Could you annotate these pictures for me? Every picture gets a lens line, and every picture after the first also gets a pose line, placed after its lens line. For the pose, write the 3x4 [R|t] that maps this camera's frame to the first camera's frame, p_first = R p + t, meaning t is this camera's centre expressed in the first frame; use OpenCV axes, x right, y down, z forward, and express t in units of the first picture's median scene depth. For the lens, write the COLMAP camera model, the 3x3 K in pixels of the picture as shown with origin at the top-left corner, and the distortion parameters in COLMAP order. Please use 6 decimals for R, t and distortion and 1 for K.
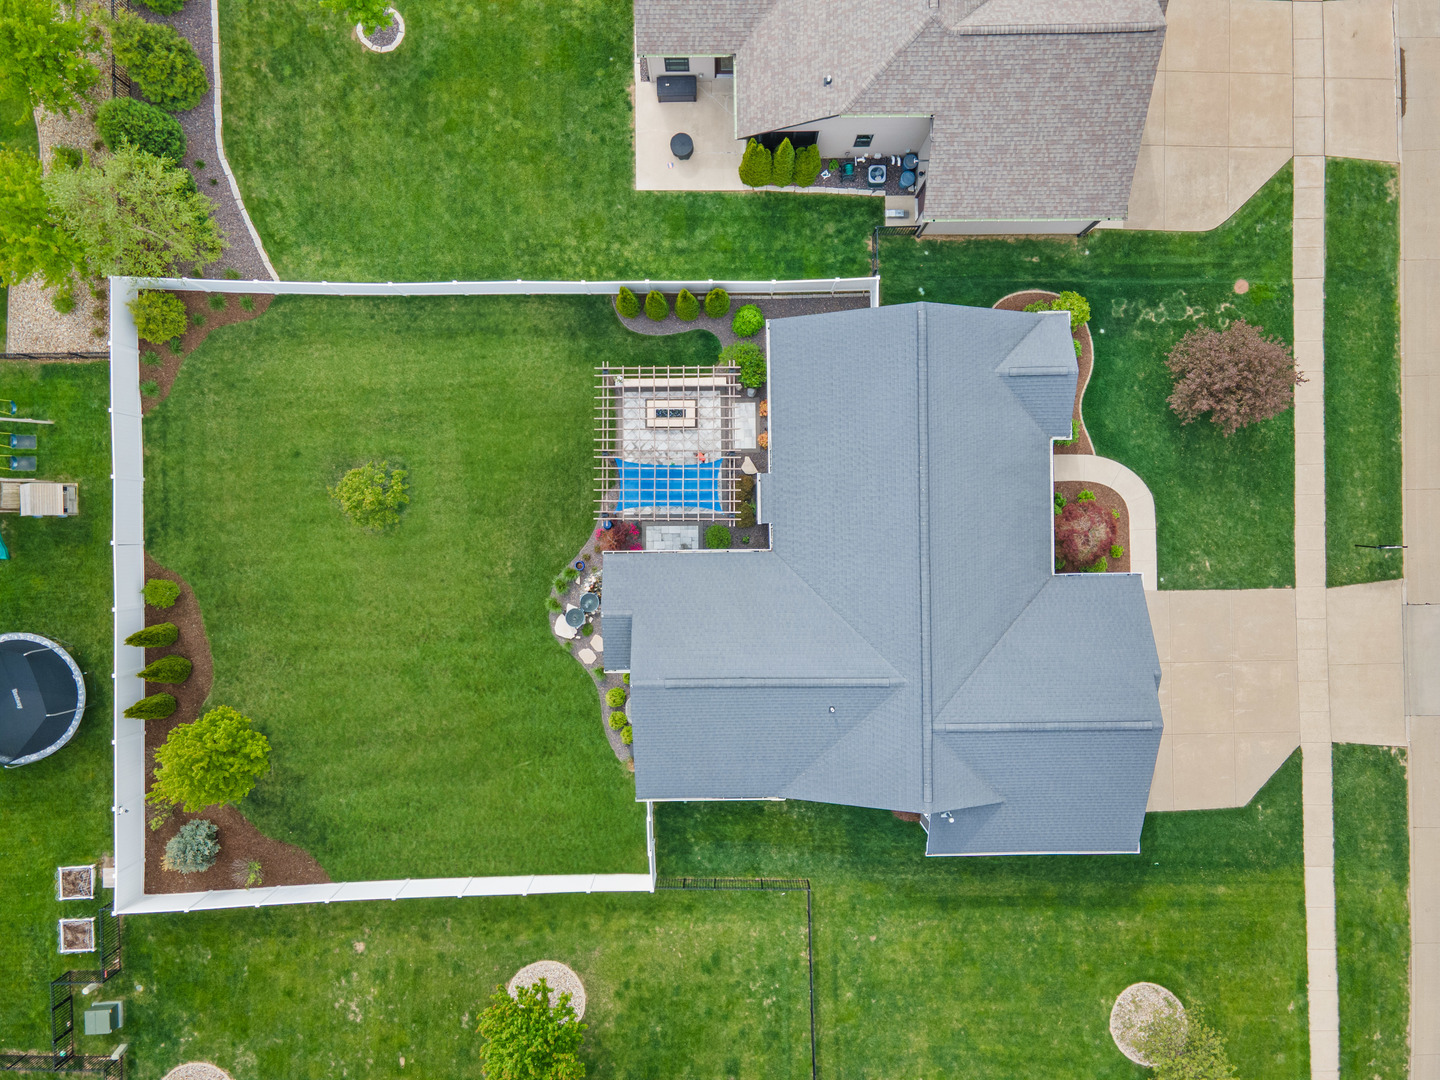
lens RADIAL K [[1048.5, 0, 720.0], [0, 1048.5, 540.0], [0, 0, 1]] dist [0.041010, 0.005996]
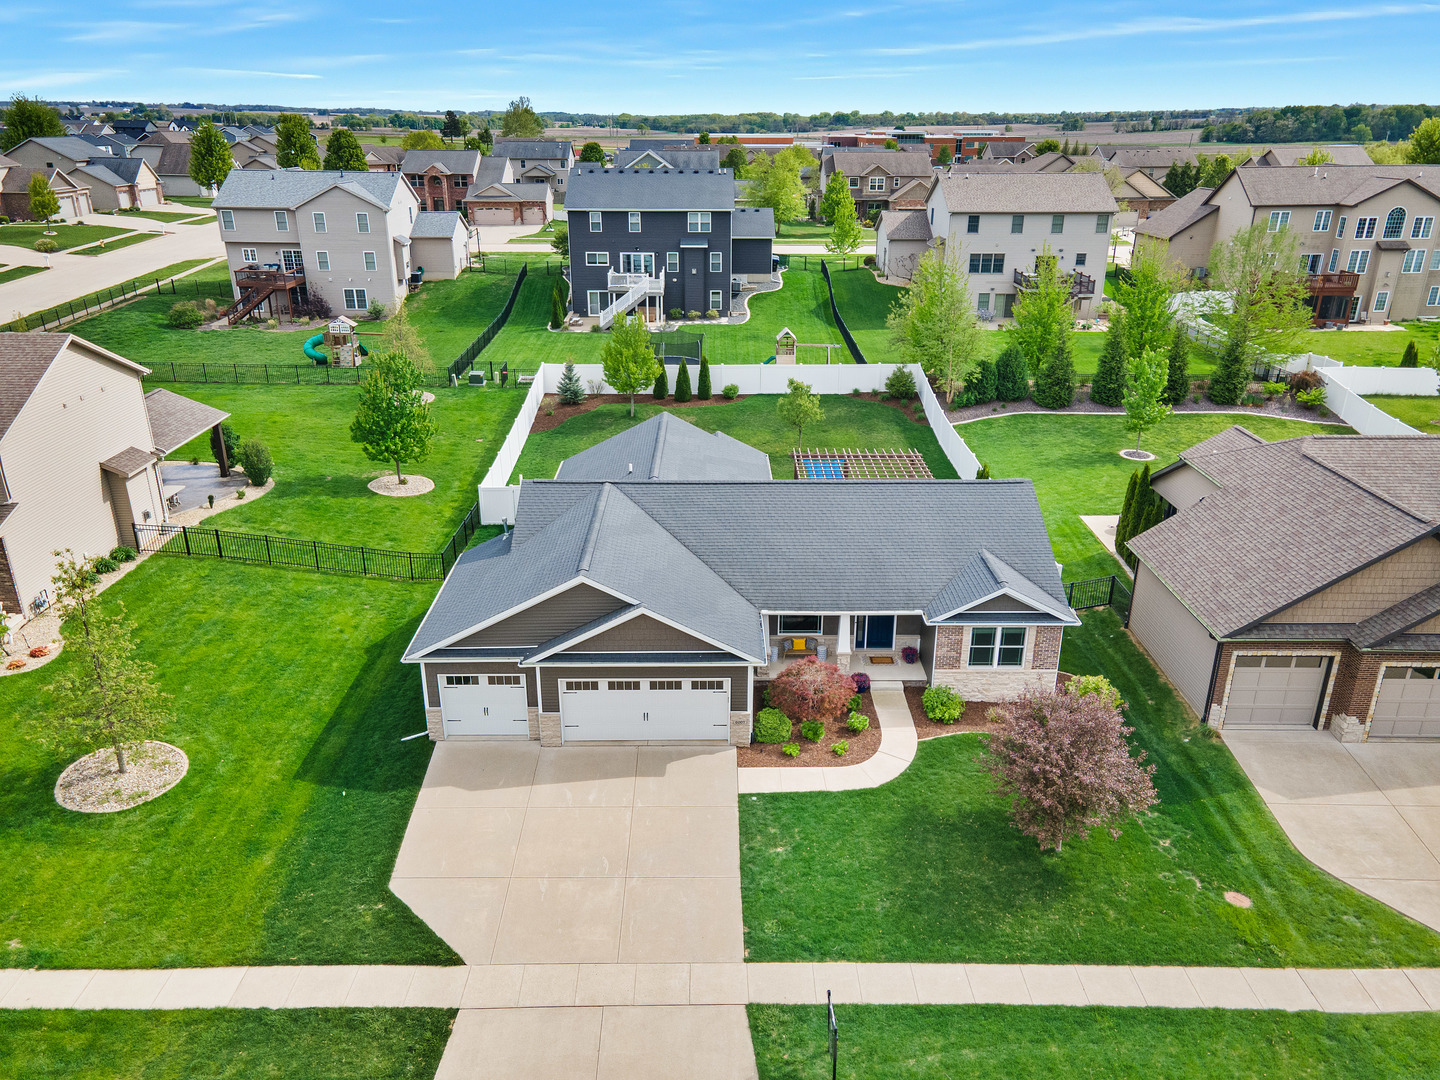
lens RADIAL K [[1048.5, 0, 720.0], [0, 1048.5, 540.0], [0, 0, 1]] dist [0.041010, 0.005996]
pose [[0.000054, 0.358634, -0.933478, 0.990939], [-0.999938, -0.010367, -0.004041, 0.063296], [-0.011127, 0.933421, 0.358612, 0.589196]]
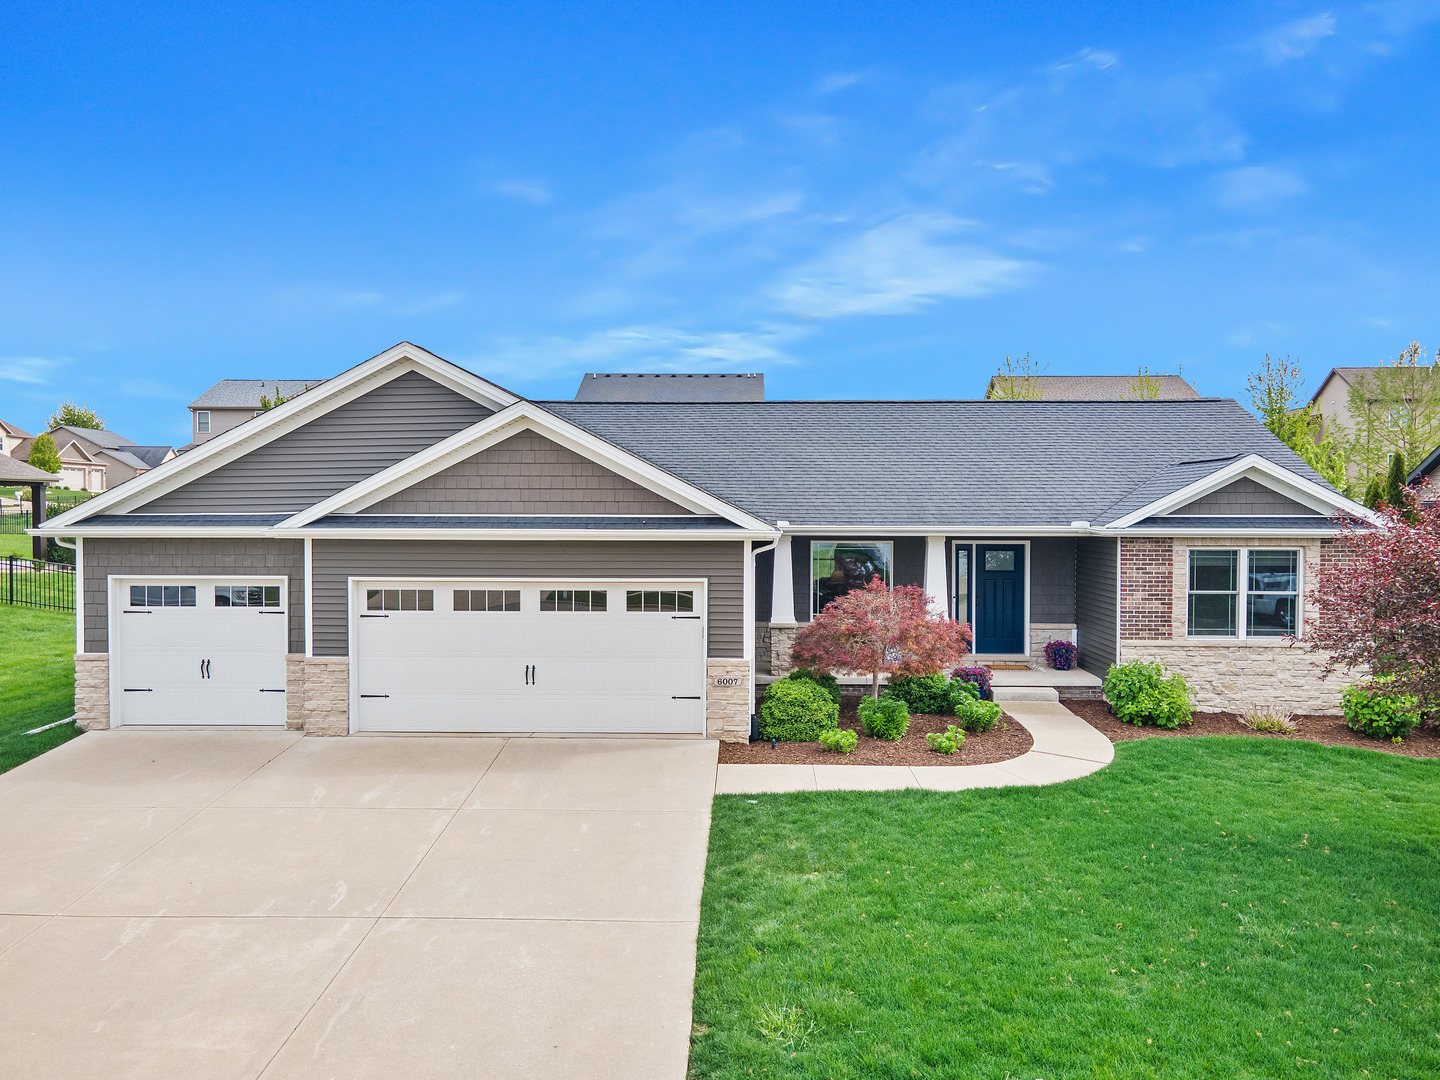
lens RADIAL K [[1062.5, 0, 720.0], [0, 1062.5, 540.0], [0, 0, 1]] dist [0.041024, 0.006749]
pose [[-0.040298, 0.014703, -0.999080, 0.704399], [-0.999126, -0.011733, 0.040127, 0.034517], [-0.011132, 0.999823, 0.015163, 0.913777]]
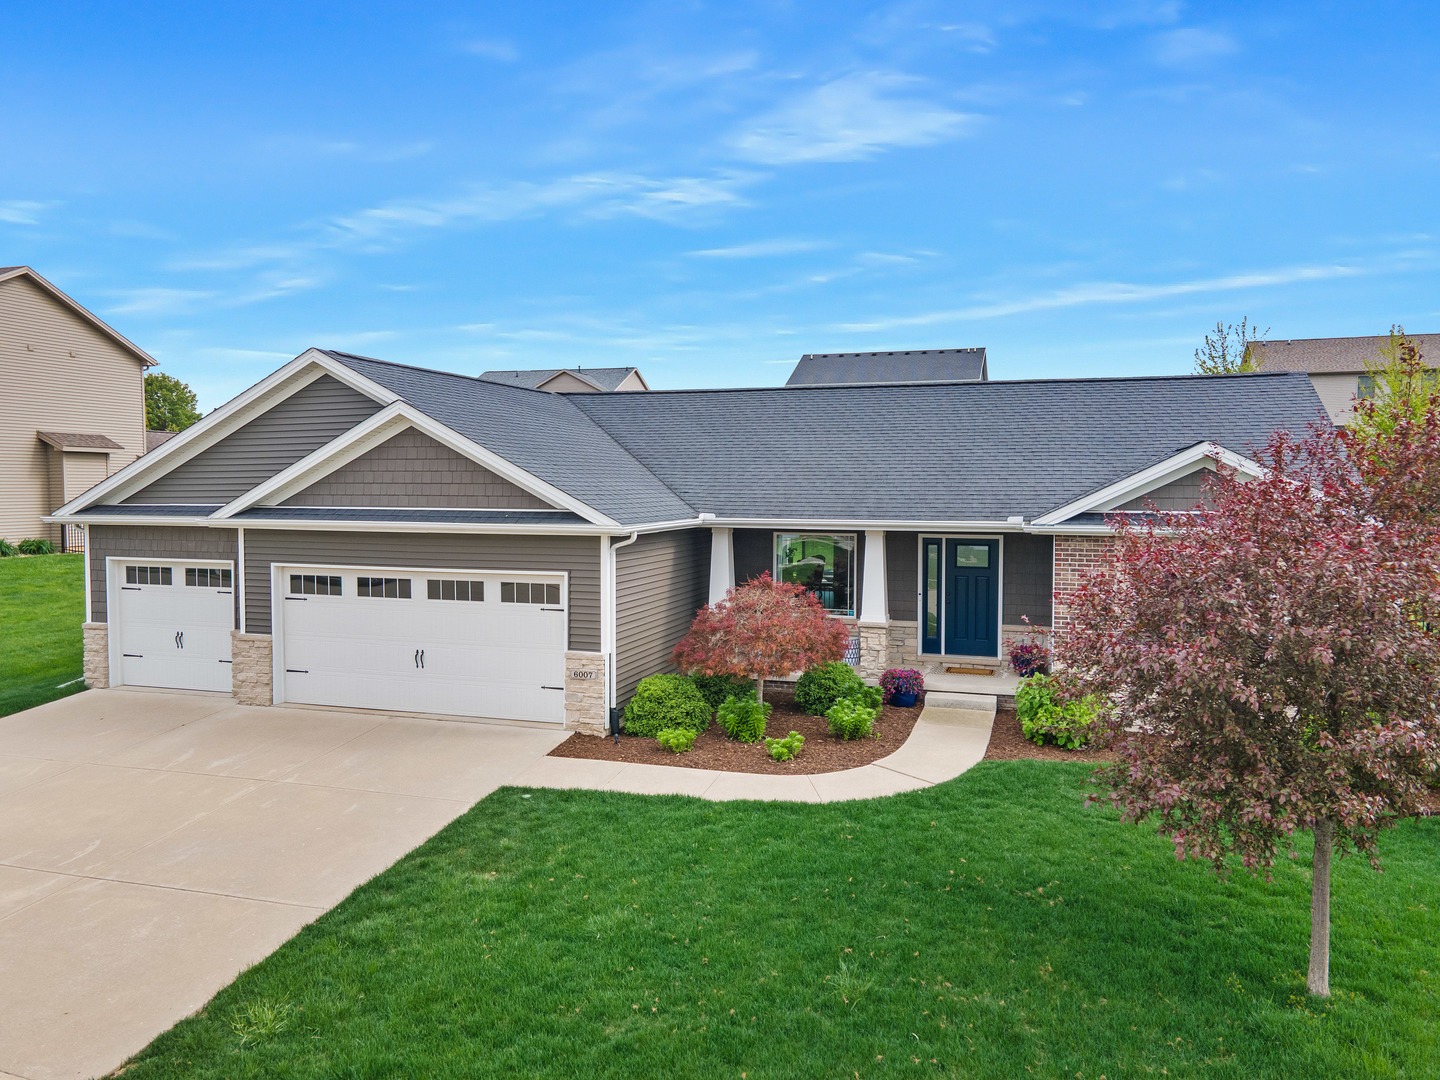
lens RADIAL K [[1048.5, 0, 720.0], [0, 1048.5, 540.0], [0, 0, 1]] dist [0.041010, 0.005996]
pose [[-0.313529, 0.034841, -0.948939, 0.671885], [-0.949449, -0.028010, 0.312669, -0.102790], [-0.015686, 0.999000, 0.041862, 0.905747]]
